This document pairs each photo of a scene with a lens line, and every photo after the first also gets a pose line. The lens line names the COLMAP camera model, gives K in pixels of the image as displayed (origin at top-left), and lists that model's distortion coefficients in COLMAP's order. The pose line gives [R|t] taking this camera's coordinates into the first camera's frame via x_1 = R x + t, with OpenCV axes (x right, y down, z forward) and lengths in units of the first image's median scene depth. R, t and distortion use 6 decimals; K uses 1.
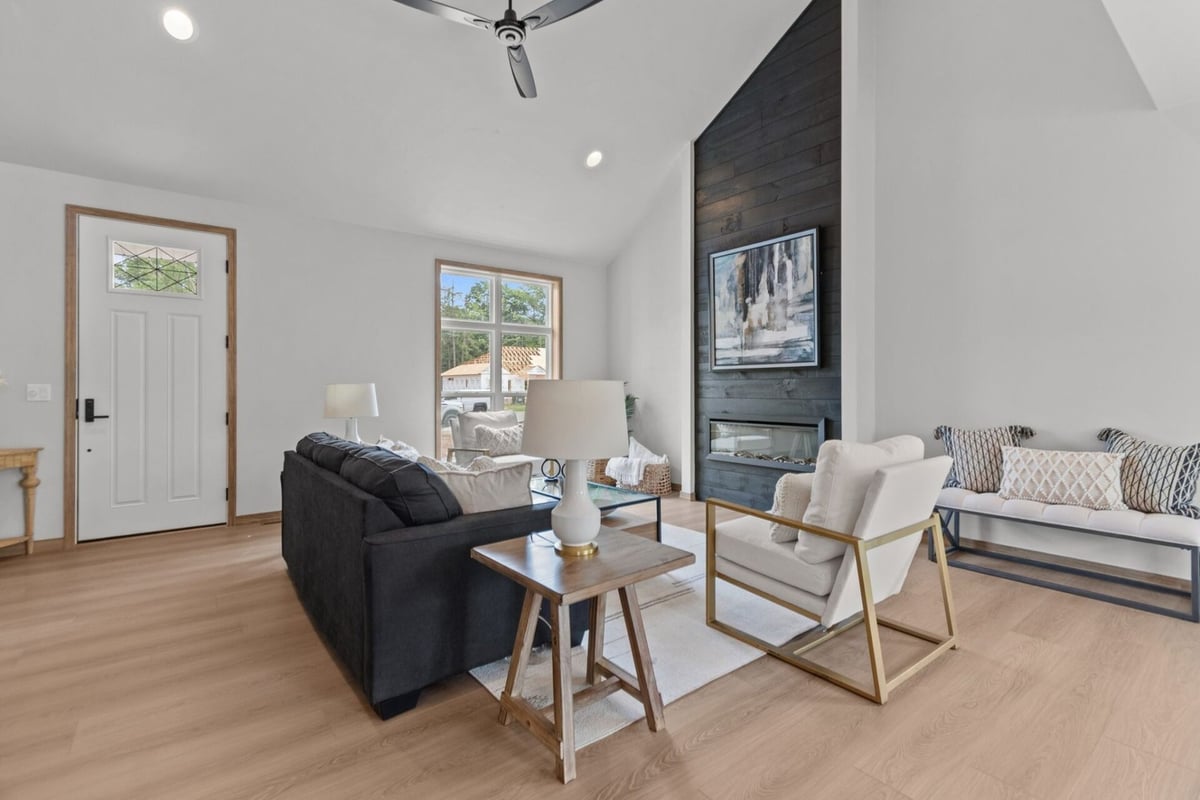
lens RADIAL K [[545.0, 0, 600.3], [0, 545.0, 389.1], [0, 0, 1]] dist [0.007864, -0.002548]
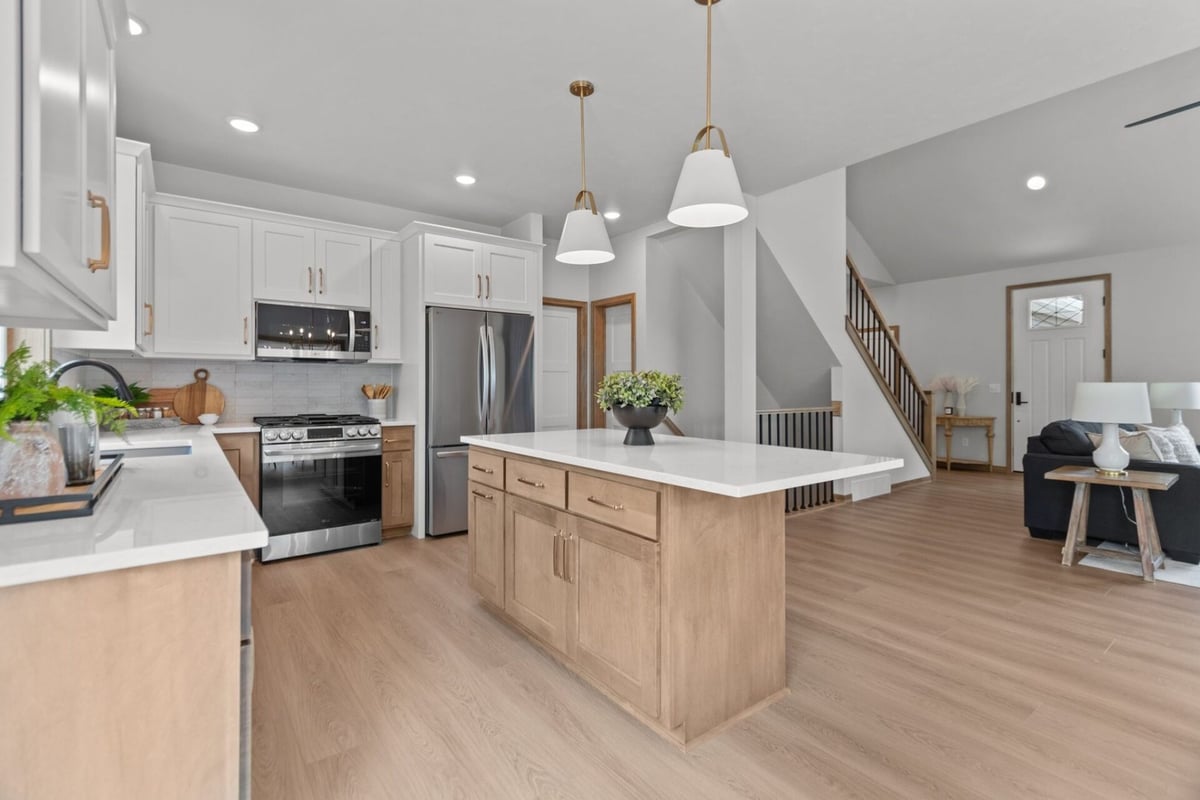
lens RADIAL K [[545.0, 0, 600.6], [0, 545.0, 382.7], [0, 0, 1]] dist [0.007864, -0.002548]
pose [[-0.014291, -0.005492, -0.999883, 0.719993], [-0.000006, 0.999985, -0.005492, -0.002764], [0.999898, -0.000073, -0.014291, -0.276200]]
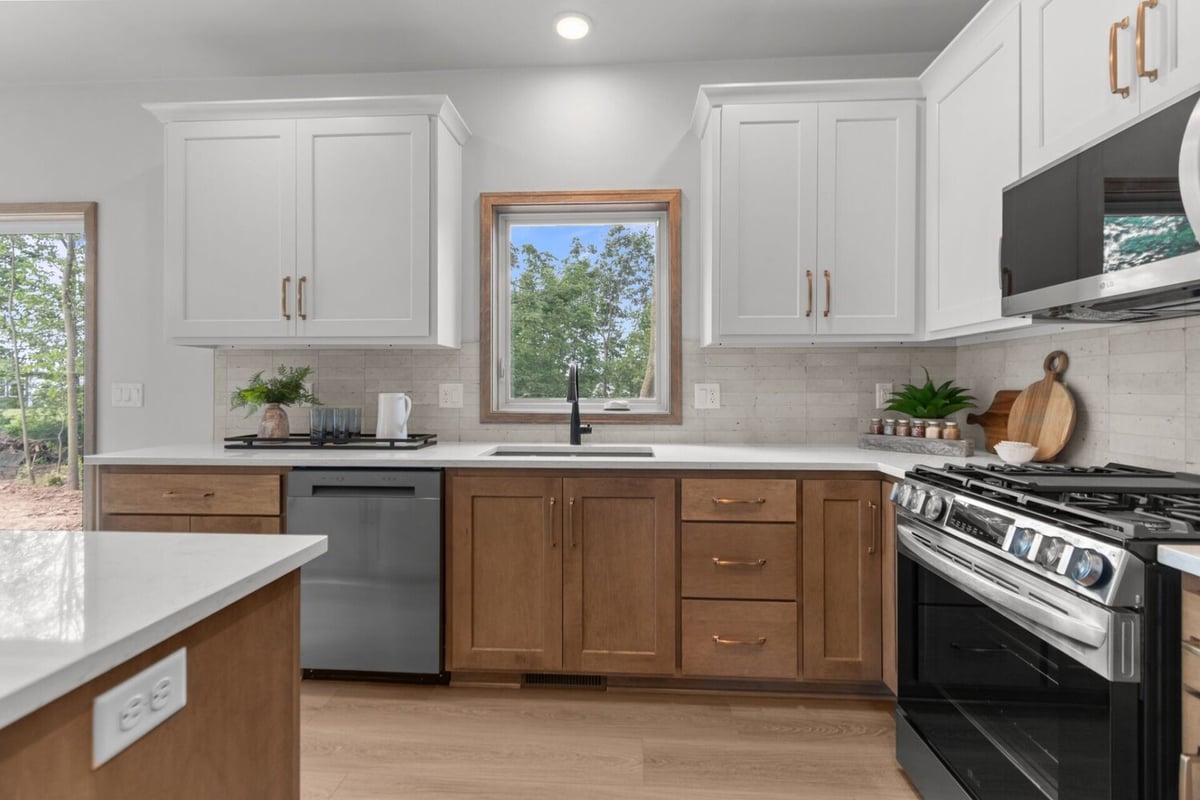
lens RADIAL K [[545.0, 0, 597.7], [0, 545.0, 389.2], [0, 0, 1]] dist [0.007864, -0.002548]
pose [[-0.745761, -0.000476, 0.666213, -0.077967], [0.000339, 0.999999, 0.001094, -0.000376], [-0.666214, 0.001042, -0.745760, -0.356480]]
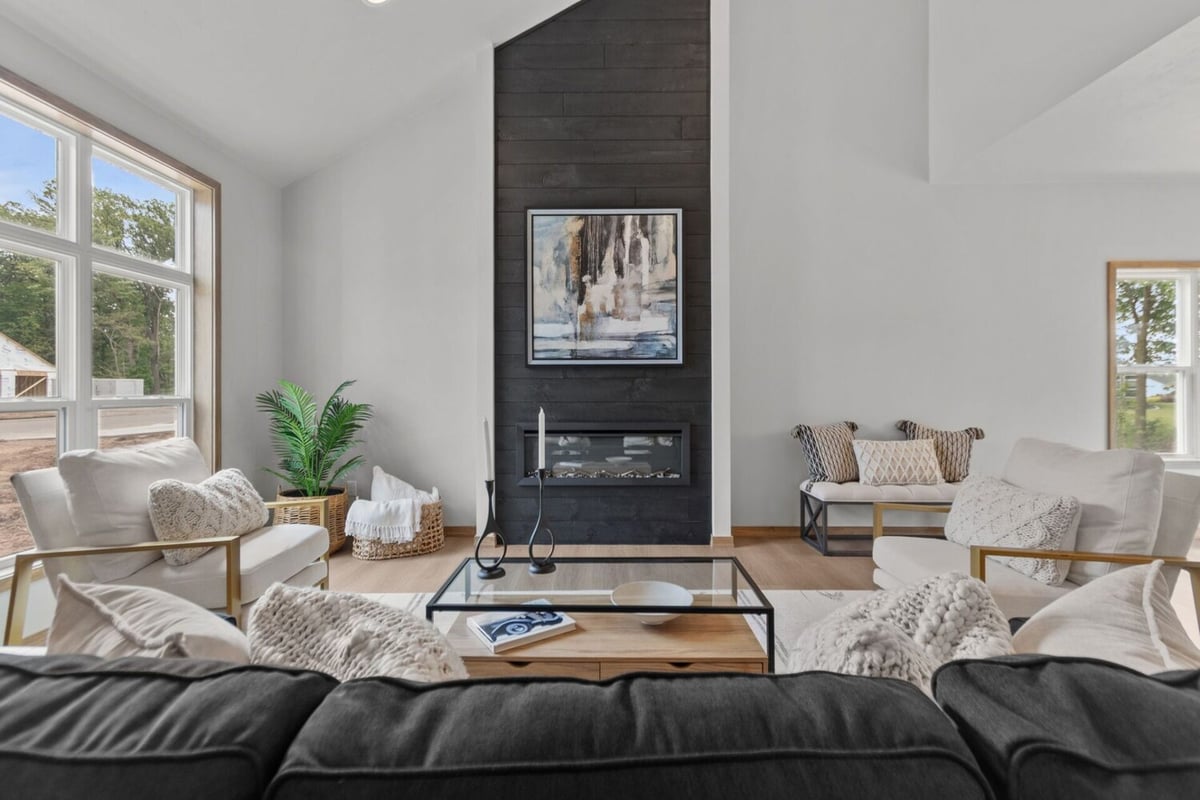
lens RADIAL K [[545.0, 0, 595.7], [0, 545.0, 390.3], [0, 0, 1]] dist [0.007864, -0.002548]
pose [[0.627473, -0.000950, 0.778638, -0.347411], [0.002593, 0.999996, -0.000869, 0.000387], [-0.778634, 0.002564, 0.627473, 0.506399]]
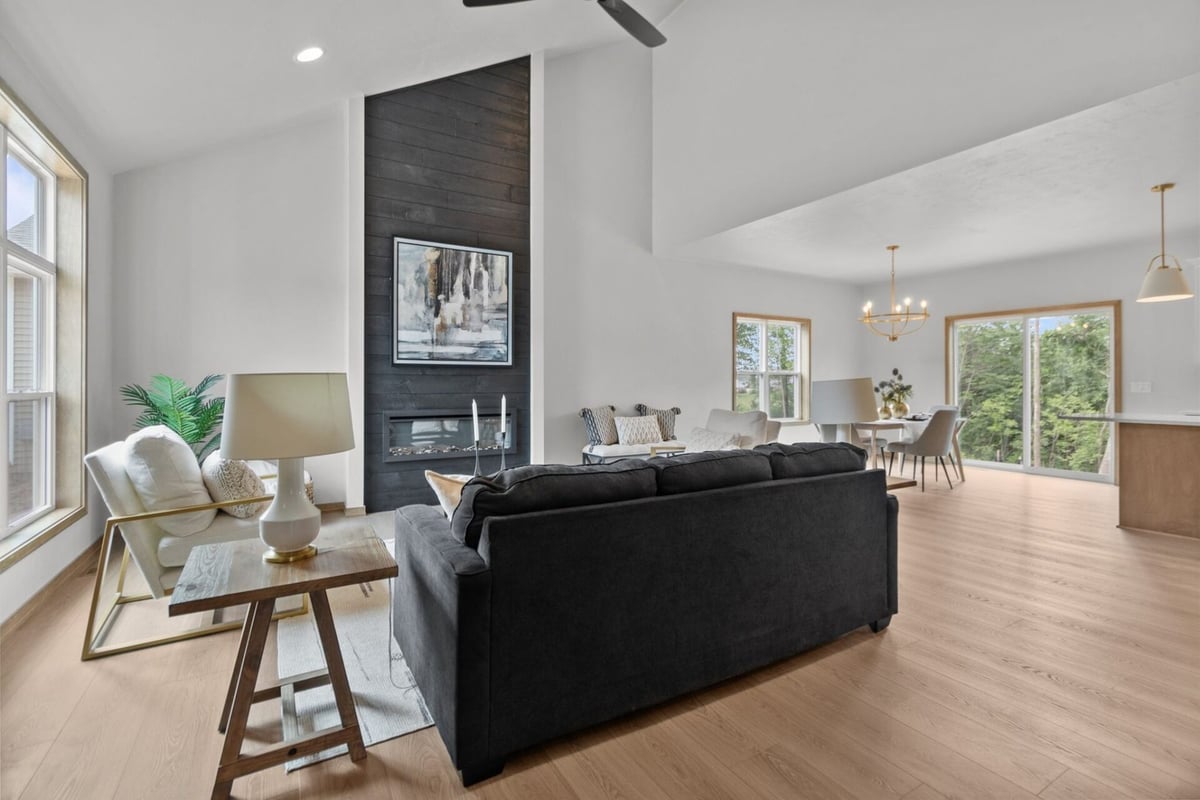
lens RADIAL K [[545.0, 0, 595.8], [0, 545.0, 384.3], [0, 0, 1]] dist [0.007864, -0.002548]
pose [[0.131806, -0.000251, 0.991275, -0.718893], [0.000136, 1.000000, 0.000235, -0.000799], [-0.991275, 0.000104, 0.131806, 0.597164]]
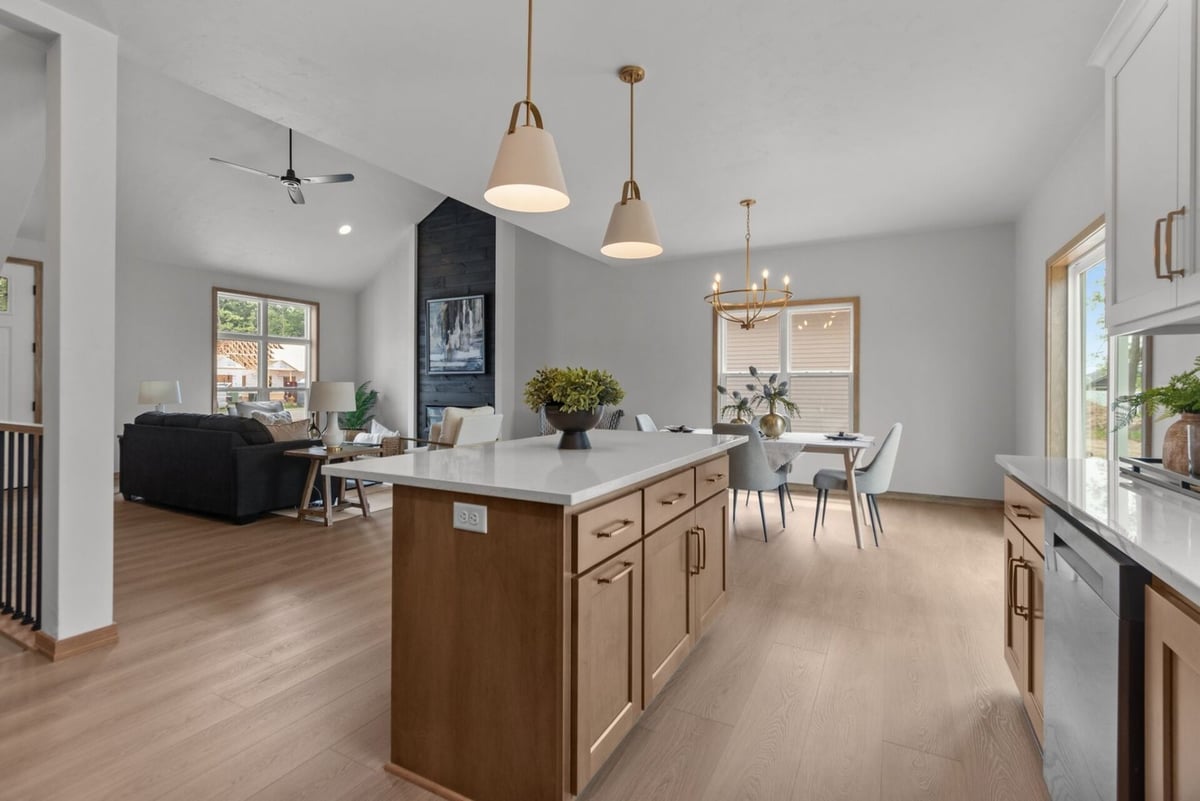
lens RADIAL K [[545.0, 0, 598.4], [0, 545.0, 388.4], [0, 0, 1]] dist [0.007864, -0.002548]
pose [[0.914569, 0.004570, 0.404403, 0.022225], [-0.005495, 0.999984, 0.001128, 0.001737], [-0.404392, -0.003254, 0.914580, -0.690246]]
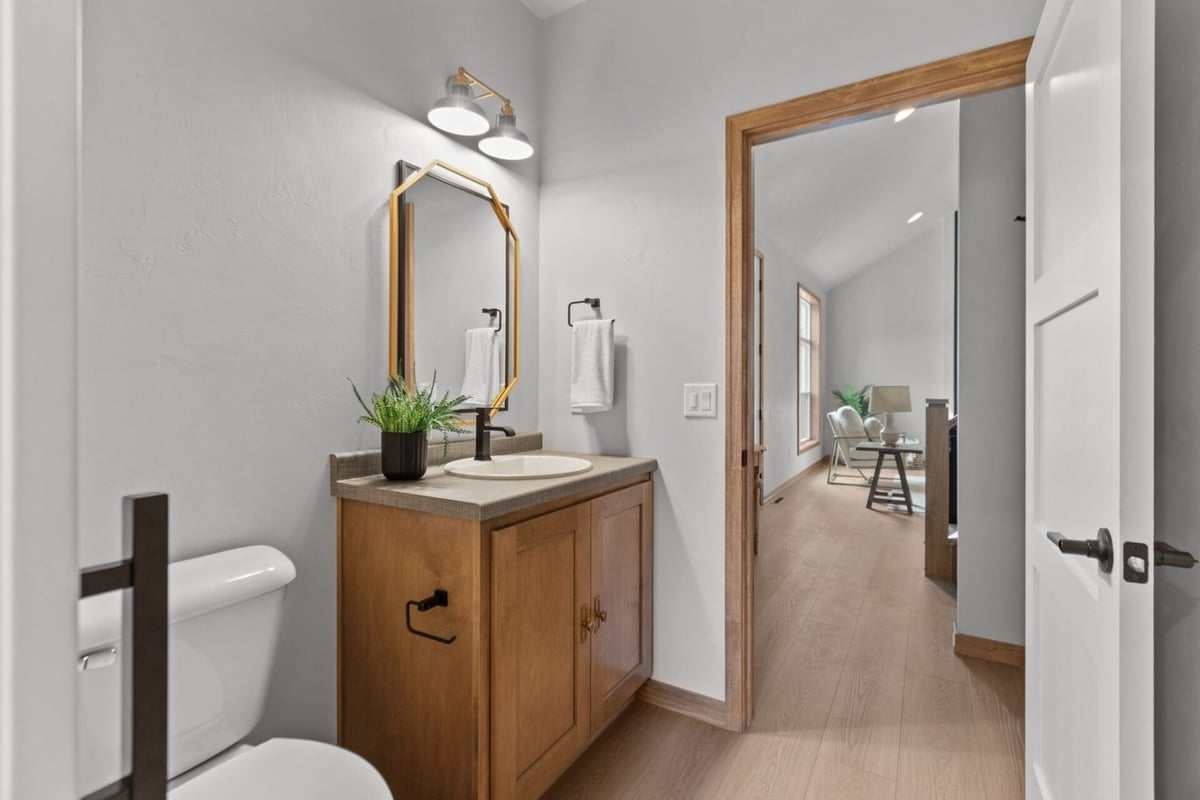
lens RADIAL K [[545.0, 0, 601.7], [0, 545.0, 388.6], [0, 0, 1]] dist [0.007864, -0.002548]
pose [[0.933180, 0.001146, 0.359406, -1.329245], [-0.001470, 0.999999, 0.000627, -0.002737], [-0.359405, -0.001113, 0.933181, 0.023382]]
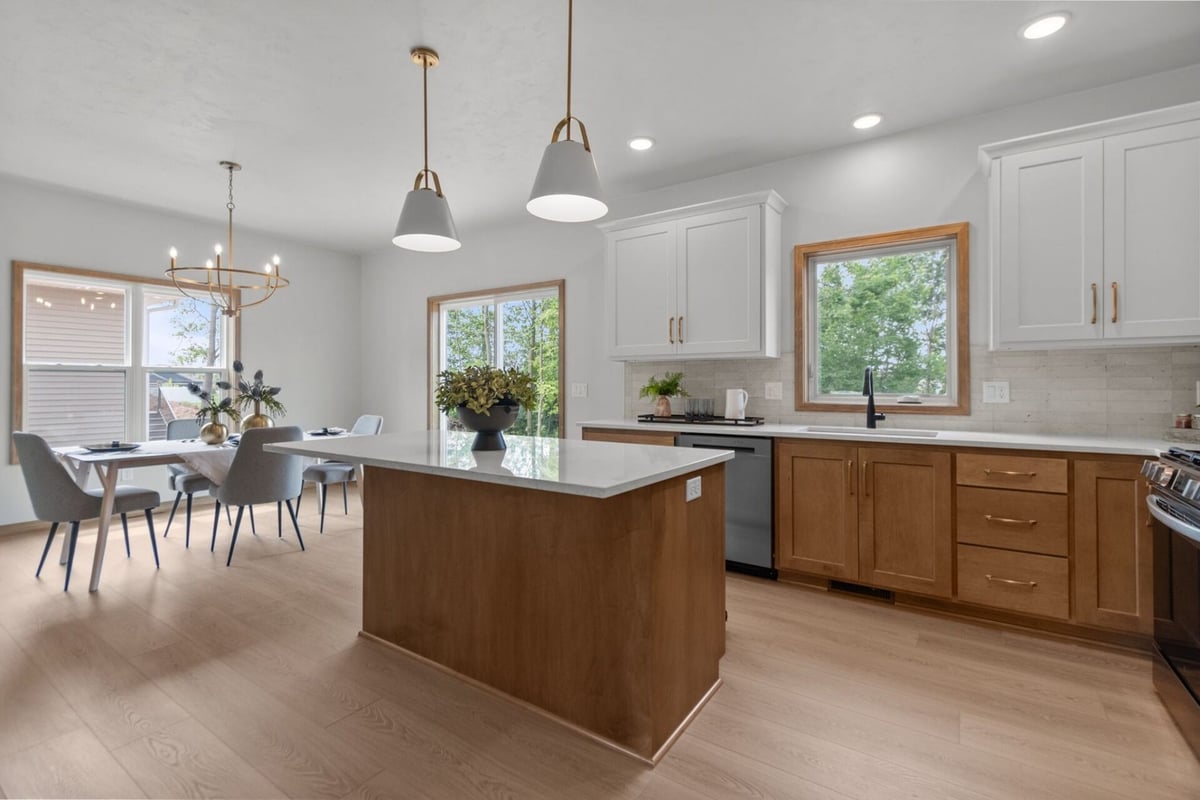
lens RADIAL K [[545.0, 0, 595.3], [0, 545.0, 381.5], [0, 0, 1]] dist [0.007864, -0.002548]
pose [[-0.295836, 0.009493, 0.955192, -0.268320], [0.000358, 0.999952, -0.009827, 0.000530], [-0.955239, -0.002566, -0.295825, -0.196206]]
